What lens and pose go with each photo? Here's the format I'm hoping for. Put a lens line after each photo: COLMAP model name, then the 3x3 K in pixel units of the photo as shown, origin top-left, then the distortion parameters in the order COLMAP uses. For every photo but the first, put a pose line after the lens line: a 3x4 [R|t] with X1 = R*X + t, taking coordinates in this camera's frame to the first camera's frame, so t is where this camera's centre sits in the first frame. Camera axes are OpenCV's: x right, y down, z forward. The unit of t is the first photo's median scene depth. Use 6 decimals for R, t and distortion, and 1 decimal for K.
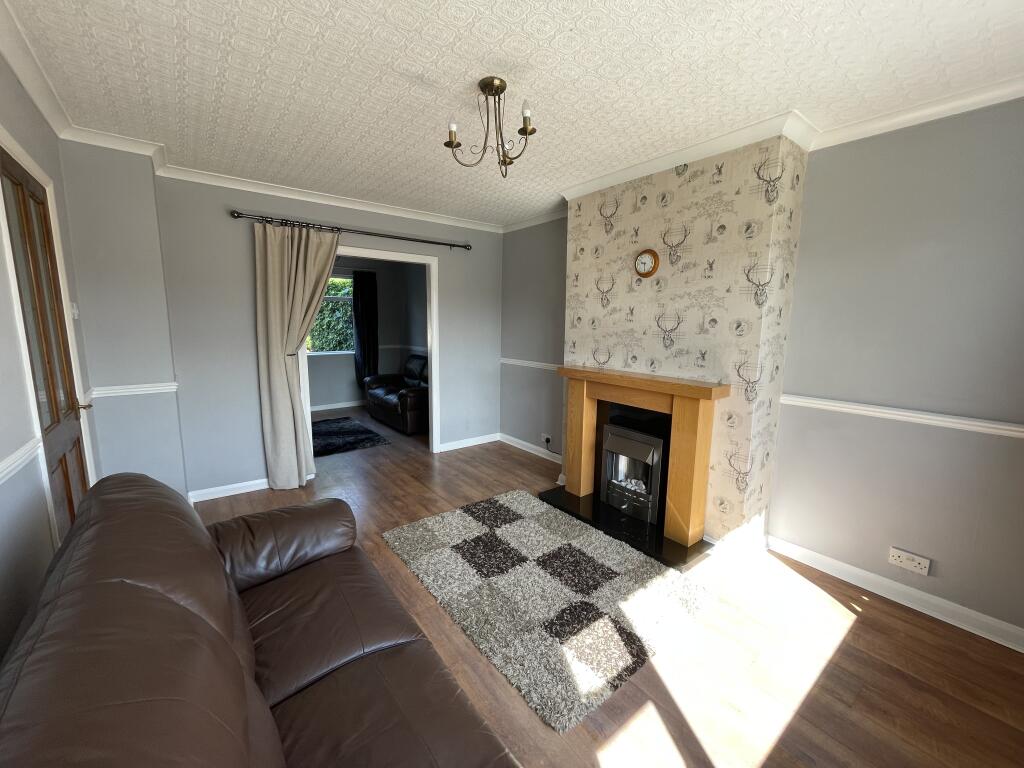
lens RADIAL K [[412.3, 0, 509.5], [0, 412.3, 381.3], [0, 0, 1]] dist [-0.004134, 0.000083]
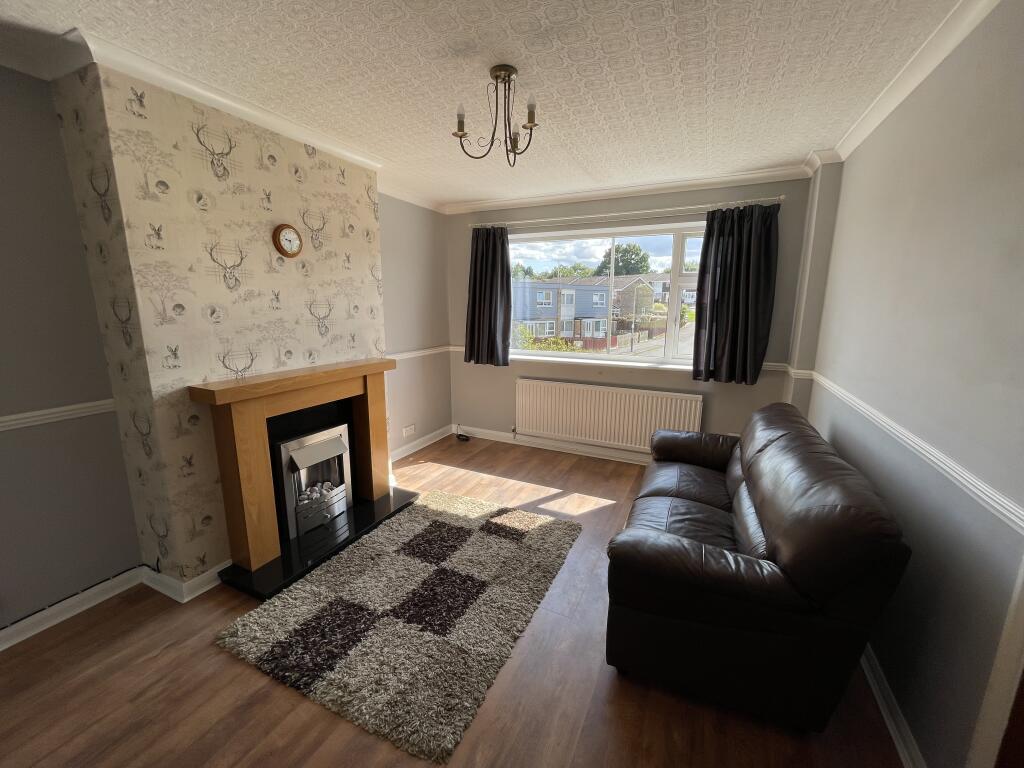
lens RADIAL K [[412.3, 0, 509.5], [0, 412.3, 381.3], [0, 0, 1]] dist [-0.004134, 0.000083]
pose [[-0.448160, -0.181648, 0.875304, -0.645644], [0.119271, 0.958234, 0.259926, -0.166656], [-0.885961, 0.220887, -0.407777, 0.962251]]
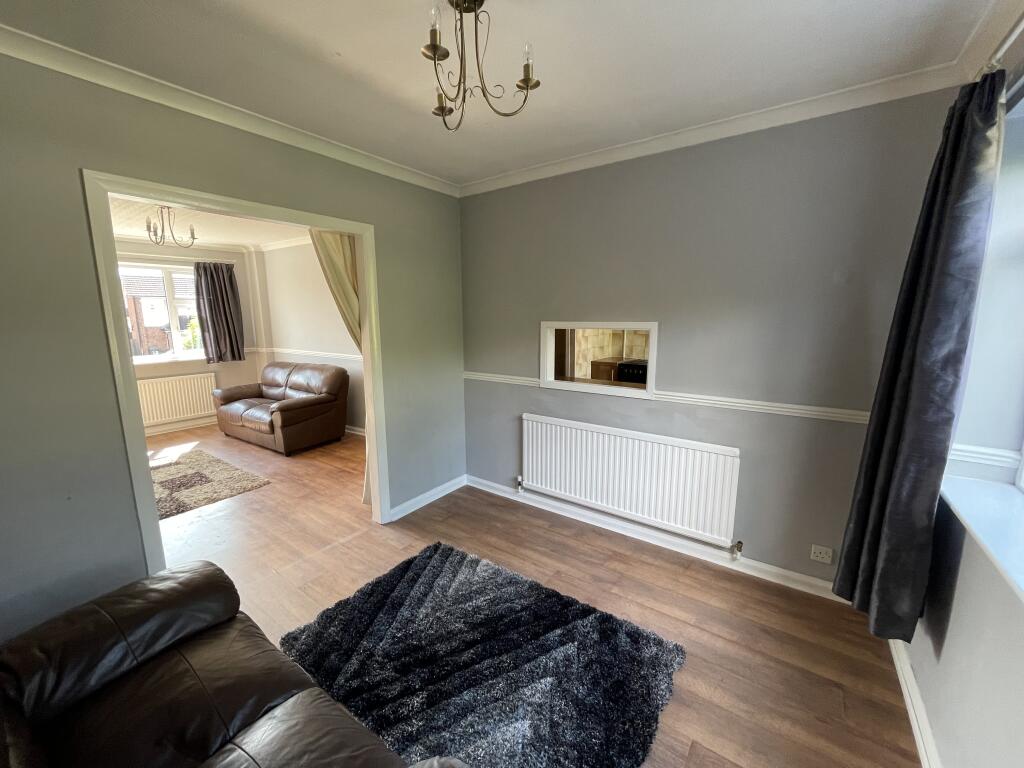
lens RADIAL K [[412.3, 0, 509.5], [0, 412.3, 381.3], [0, 0, 1]] dist [-0.004134, 0.000083]
pose [[-0.959315, 0.045823, -0.278596, -0.657818], [-0.040465, 0.954240, 0.296291, -0.350070], [0.279425, 0.295510, -0.913562, 2.198471]]
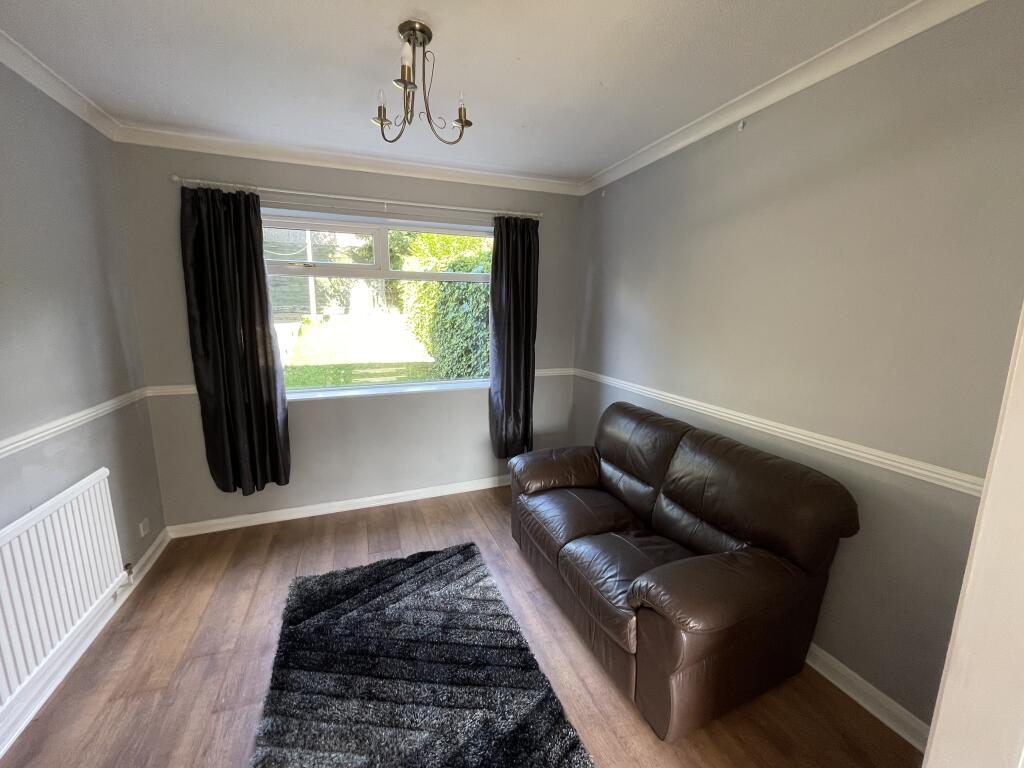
lens RADIAL K [[412.3, 0, 509.5], [0, 412.3, 381.3], [0, 0, 1]] dist [-0.004134, 0.000083]
pose [[0.955023, 0.049632, -0.292349, -0.469364], [-0.043674, 0.998684, 0.026873, -0.200161], [0.293298, -0.012896, 0.955934, 1.200079]]
